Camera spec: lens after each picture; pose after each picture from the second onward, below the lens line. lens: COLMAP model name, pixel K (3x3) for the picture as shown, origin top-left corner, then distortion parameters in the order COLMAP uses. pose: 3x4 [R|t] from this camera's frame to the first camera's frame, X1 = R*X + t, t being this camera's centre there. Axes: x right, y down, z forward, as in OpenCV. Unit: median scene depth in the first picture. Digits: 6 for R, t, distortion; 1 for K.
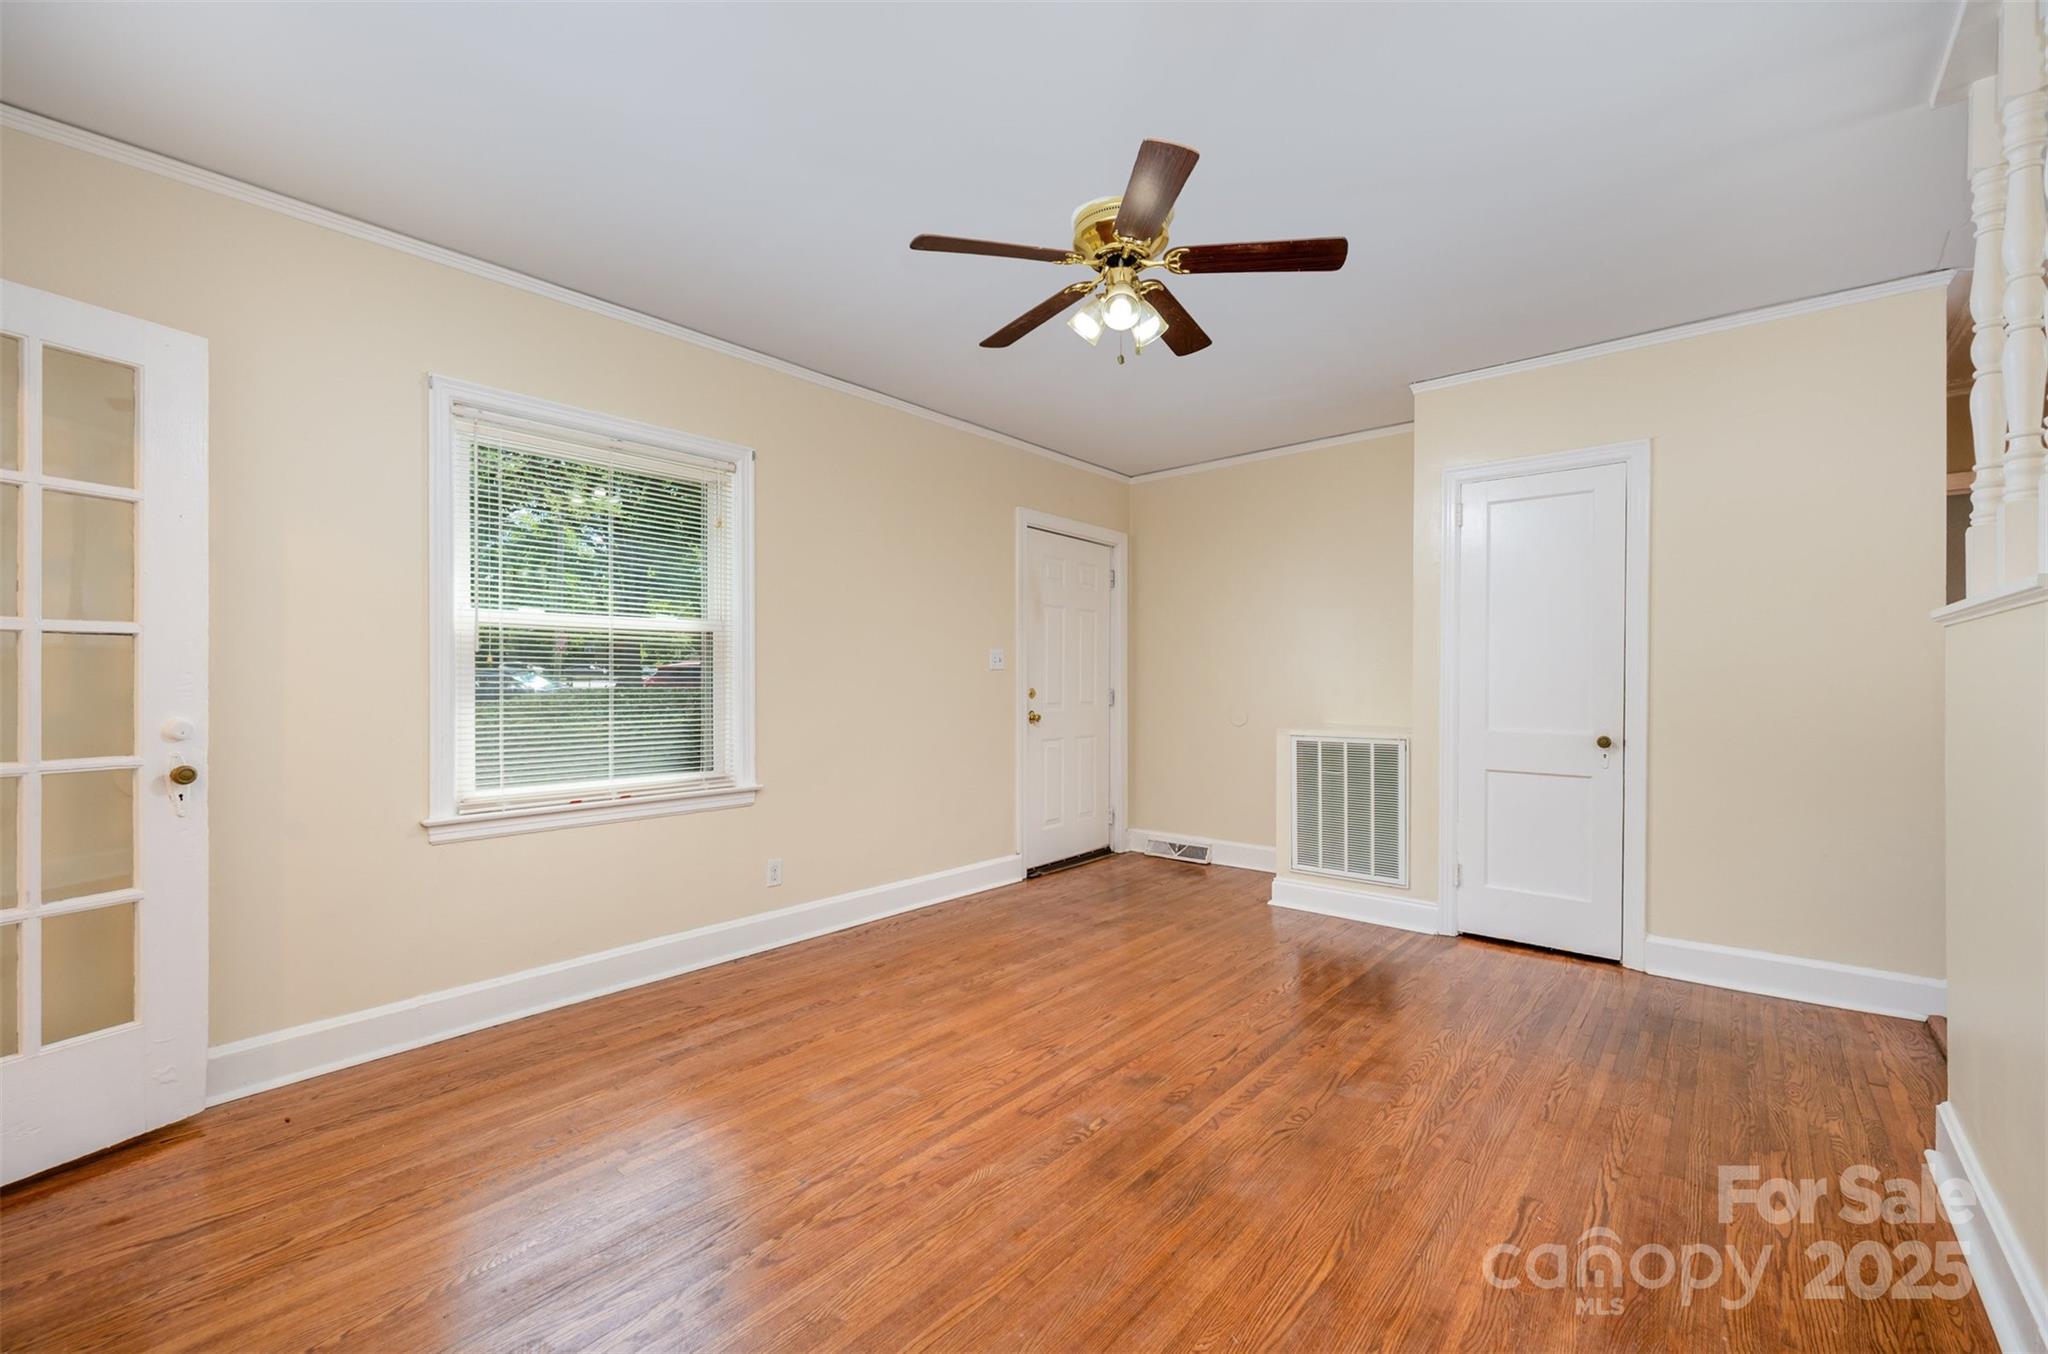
lens RADIAL K [[844.2, 0, 1024.0], [0, 844.2, 677.0], [0, 0, 1]] dist [0.000802, 0.000038]
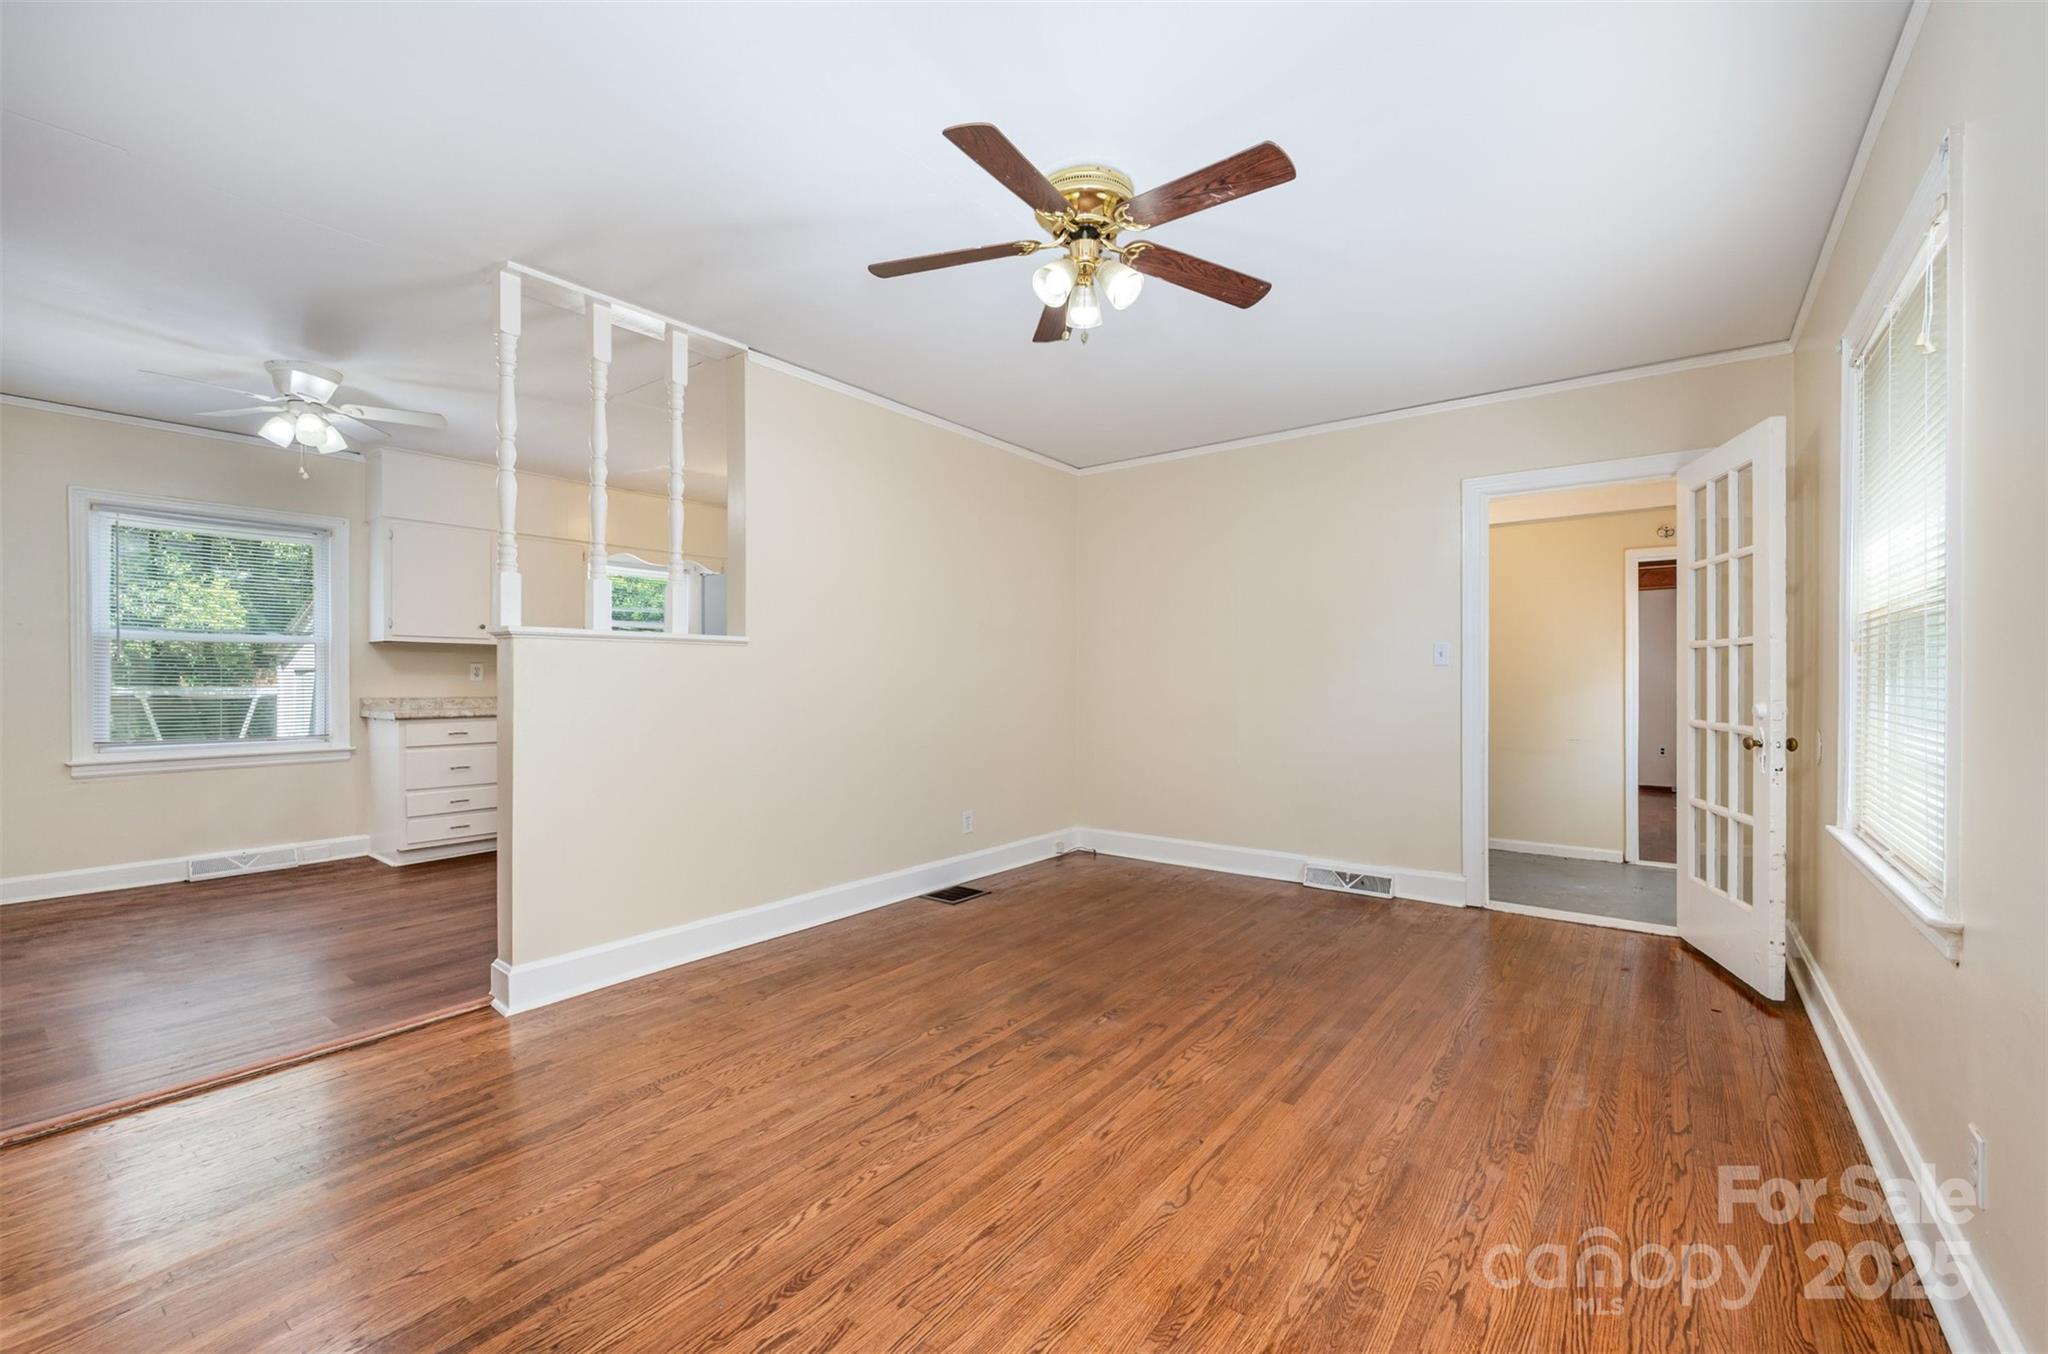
lens RADIAL K [[843.9, 0, 1031.3], [0, 843.9, 673.8], [0, 0, 1]] dist [0.000950, -0.000024]
pose [[-0.997838, 0.000094, -0.065717, 0.182012], [0.000587, 0.999972, -0.007475, 0.008076], [0.065714, -0.007498, -0.997810, 1.497012]]
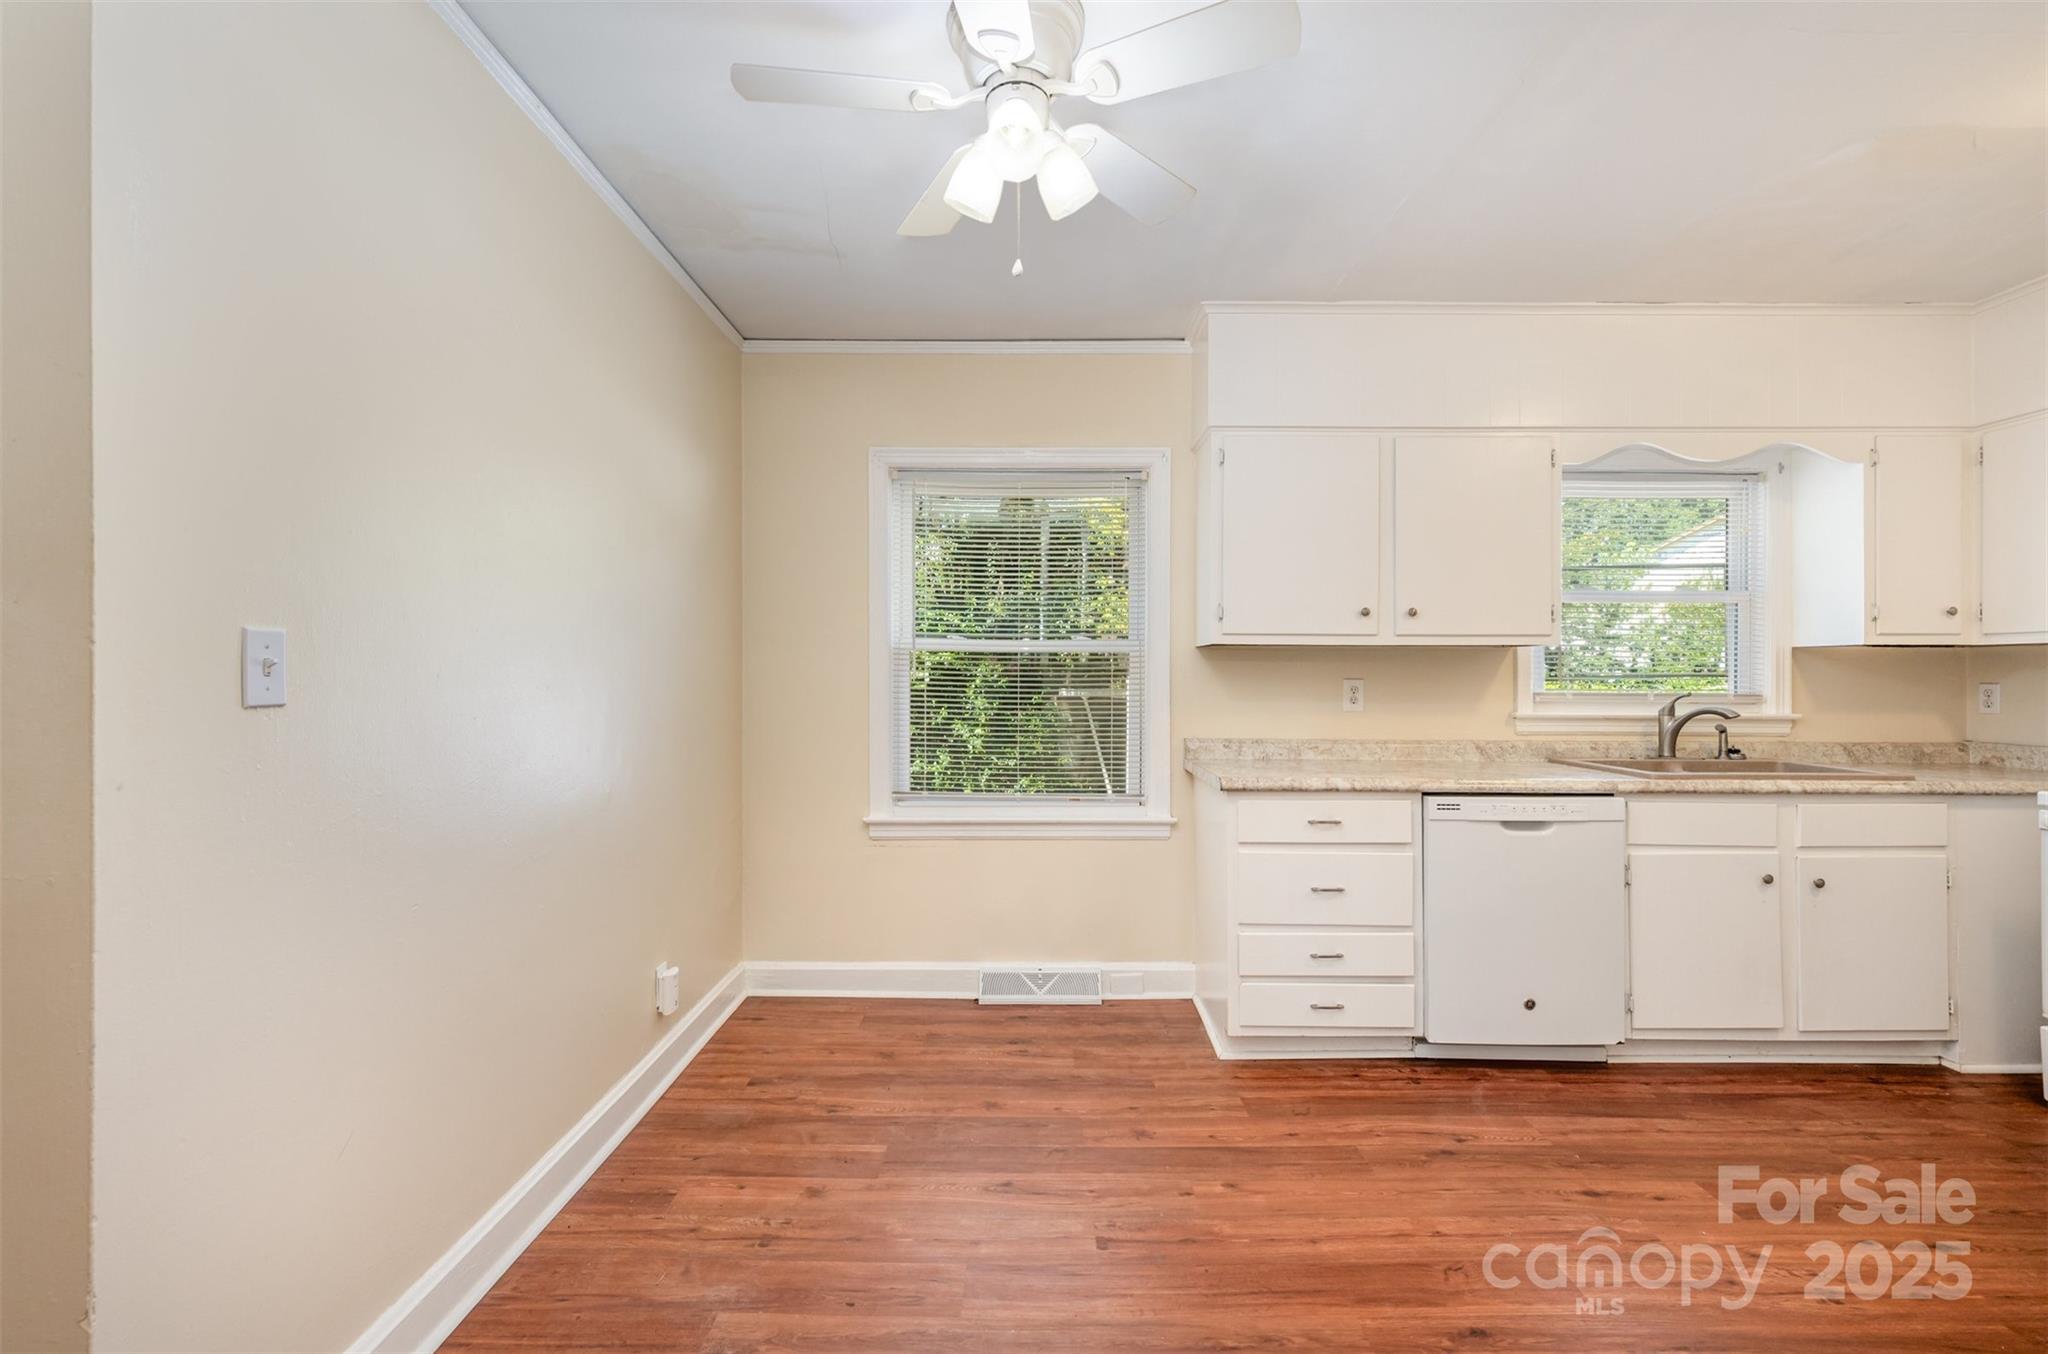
lens RADIAL K [[871.8, 0, 1028.5], [0, 871.8, 674.0], [0, 0, 1]] dist [0.002624, -0.000027]
pose [[-0.654852, -0.002119, 0.755755, 0.696768], [-0.004896, 0.999987, -0.001438, -0.030613], [-0.755742, -0.004642, -0.654853, 0.621825]]
